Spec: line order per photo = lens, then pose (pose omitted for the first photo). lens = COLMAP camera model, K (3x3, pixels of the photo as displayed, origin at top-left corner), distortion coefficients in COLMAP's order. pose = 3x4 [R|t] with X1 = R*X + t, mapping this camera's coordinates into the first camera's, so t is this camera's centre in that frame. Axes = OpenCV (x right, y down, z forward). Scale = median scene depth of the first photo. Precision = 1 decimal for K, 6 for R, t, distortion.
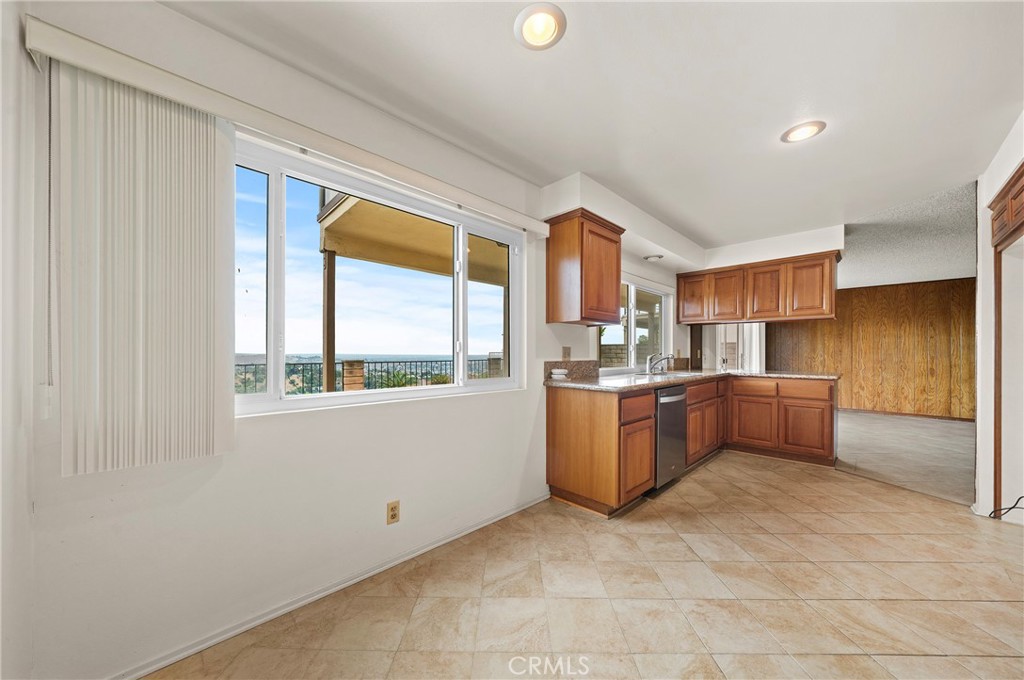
lens RADIAL K [[349.9, 0, 508.9], [0, 349.9, 352.5], [0, 0, 1]] dist [-0.003205, 0.000042]
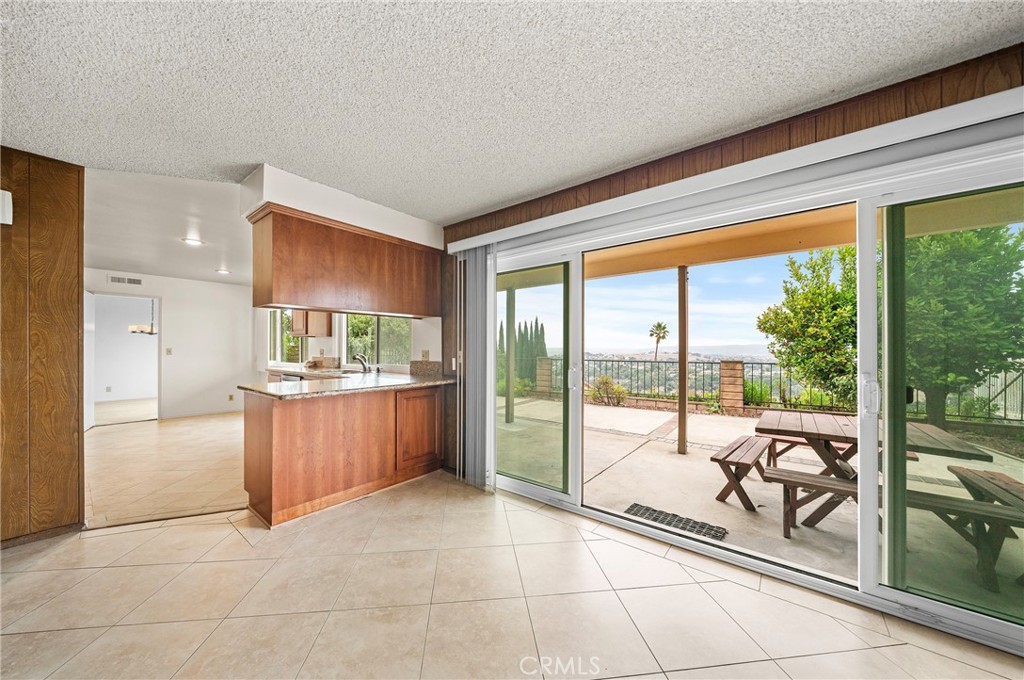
lens RADIAL K [[349.9, 0, 506.6], [0, 349.9, 346.5], [0, 0, 1]] dist [-0.003205, 0.000042]
pose [[0.124342, -0.007175, -0.992213, 2.199294], [-0.003130, 0.999966, -0.007623, -0.020012], [0.992234, 0.004053, 0.124315, 1.827721]]
